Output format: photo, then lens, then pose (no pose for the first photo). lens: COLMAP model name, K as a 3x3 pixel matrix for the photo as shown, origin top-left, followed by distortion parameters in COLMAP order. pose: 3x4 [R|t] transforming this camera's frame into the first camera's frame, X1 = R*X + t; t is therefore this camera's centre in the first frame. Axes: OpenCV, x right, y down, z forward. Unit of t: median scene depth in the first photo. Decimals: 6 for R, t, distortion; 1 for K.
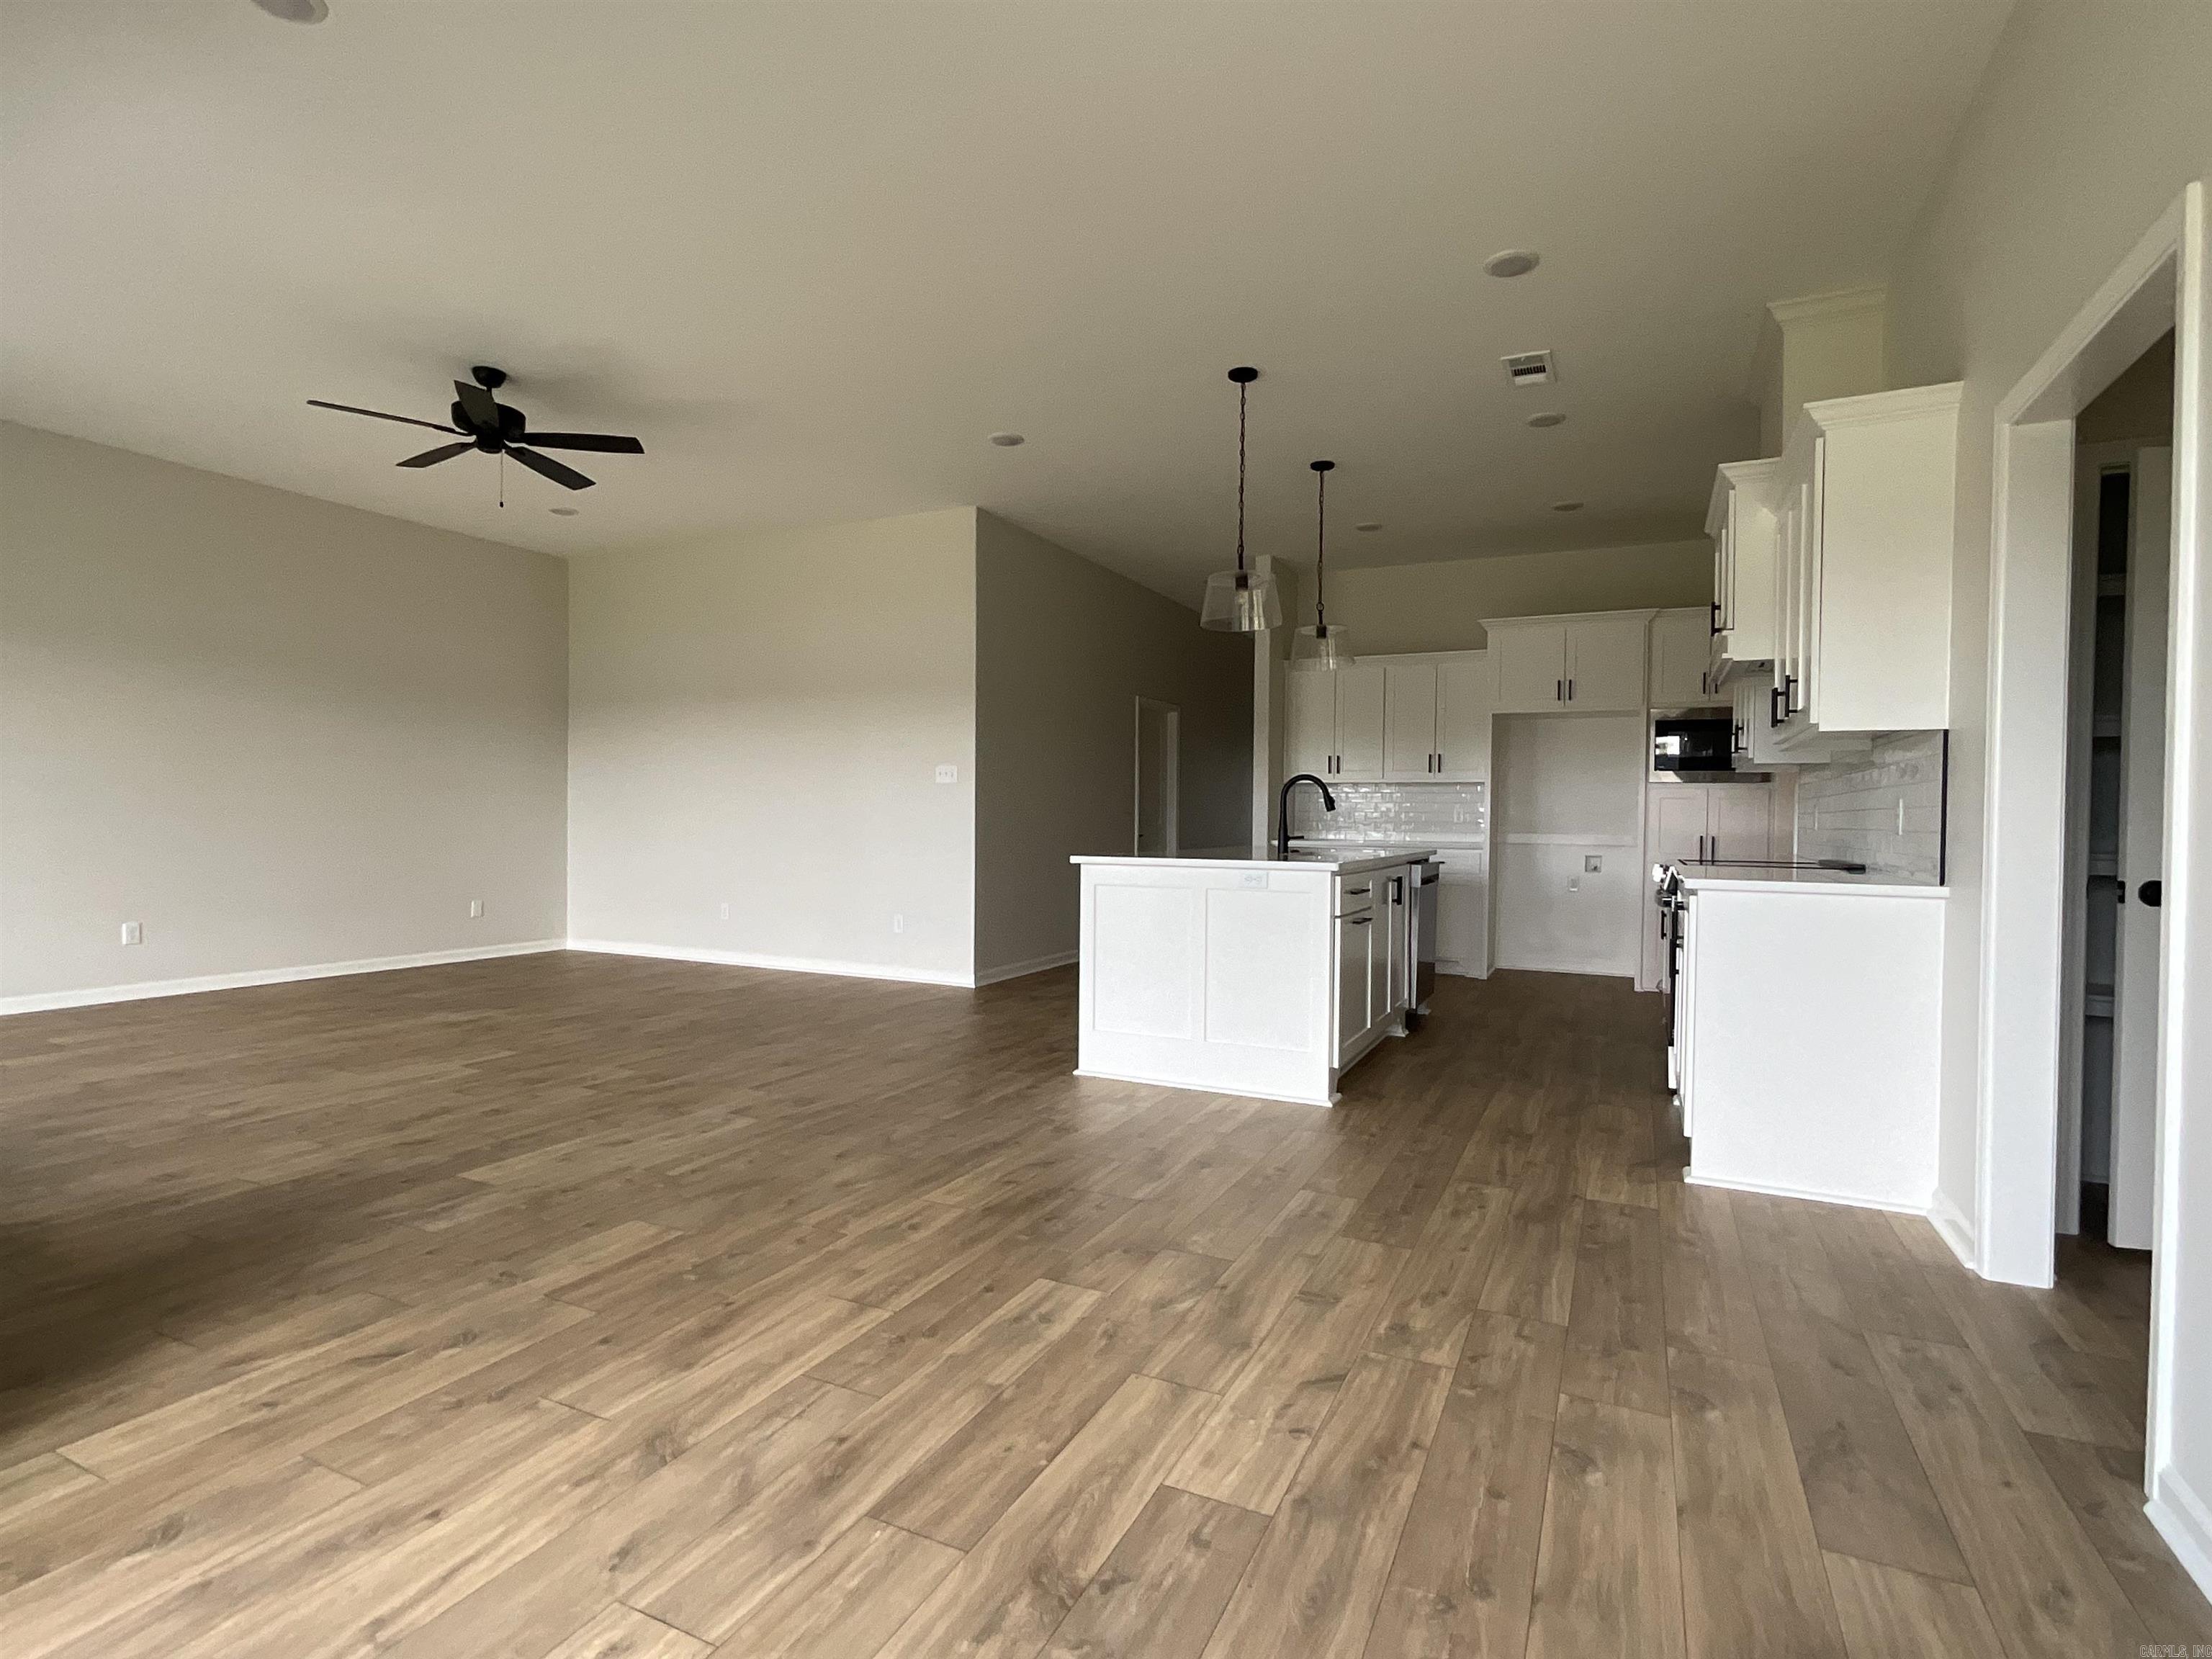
lens RADIAL K [[1102.4, 0, 1106.0], [0, 1102.4, 829.5], [0, 0, 1]] dist [-0.004854, -0.000254]
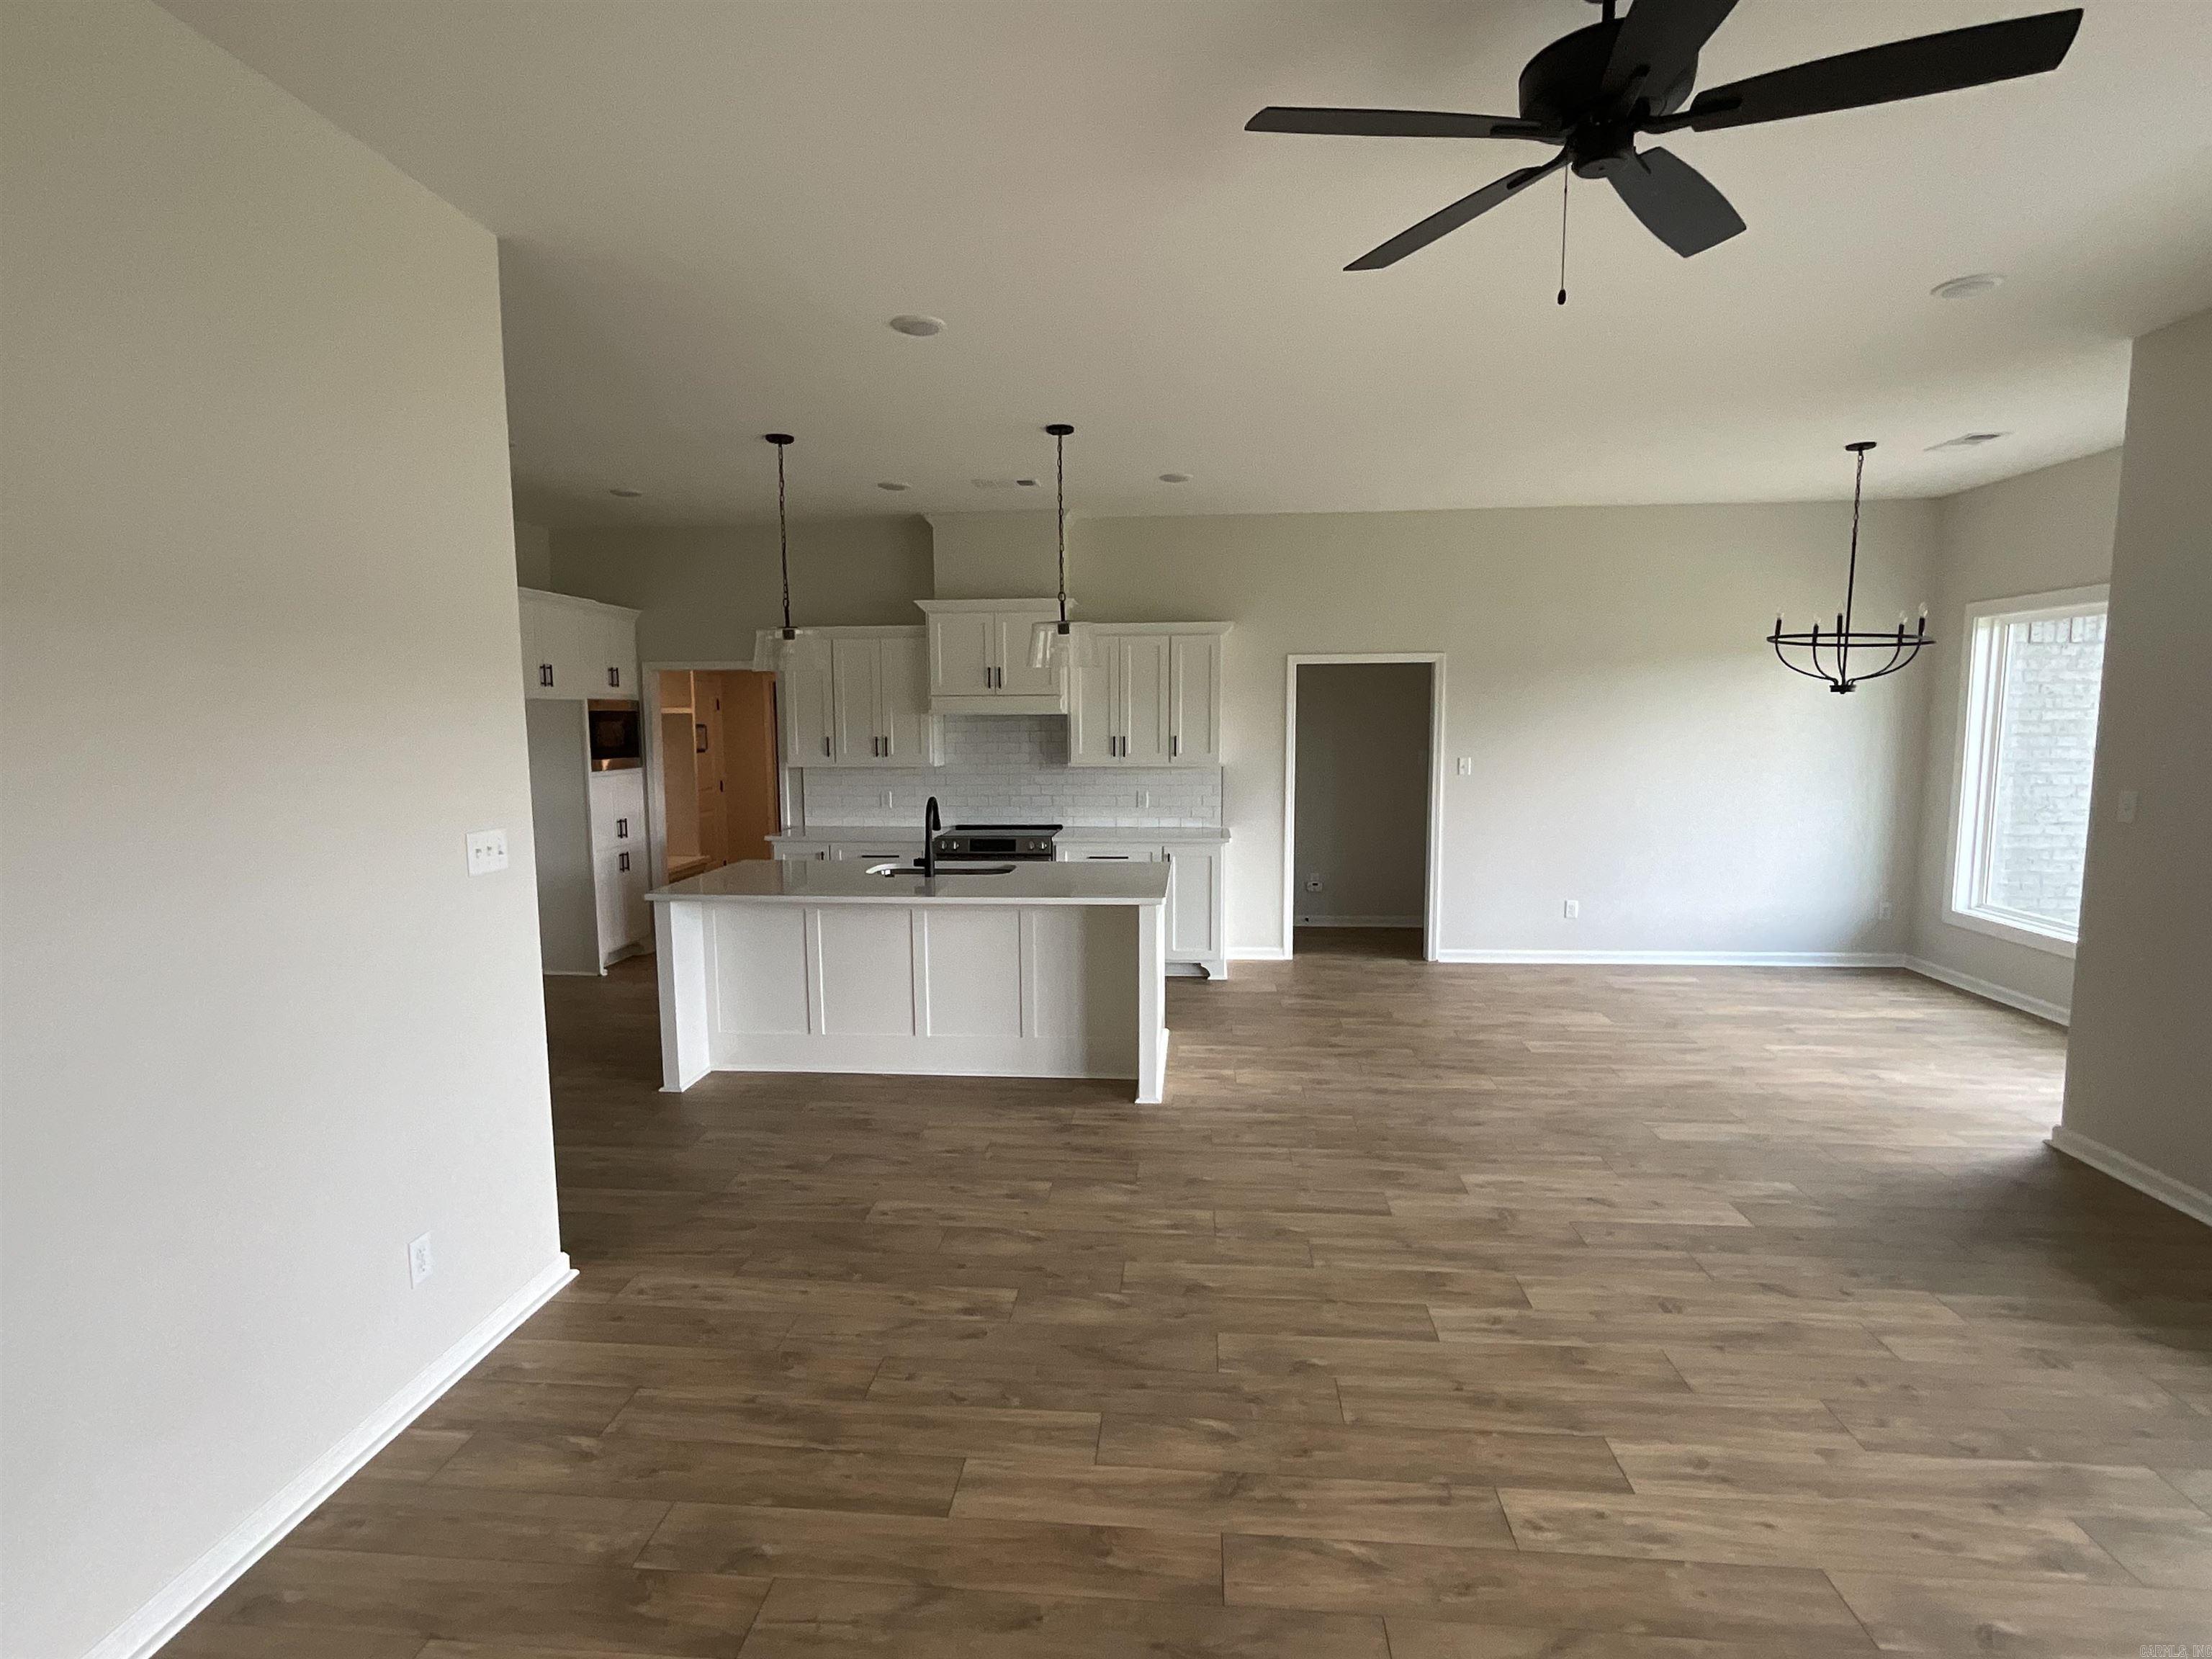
lens RADIAL K [[1102.4, 0, 1106.0], [0, 1102.4, 829.5], [0, 0, 1]] dist [-0.004854, -0.000254]
pose [[-0.364272, -0.107364, 0.925083, -1.469743], [0.010970, 0.992769, 0.119539, -0.250613], [-0.931228, 0.053693, -0.360460, 2.184265]]
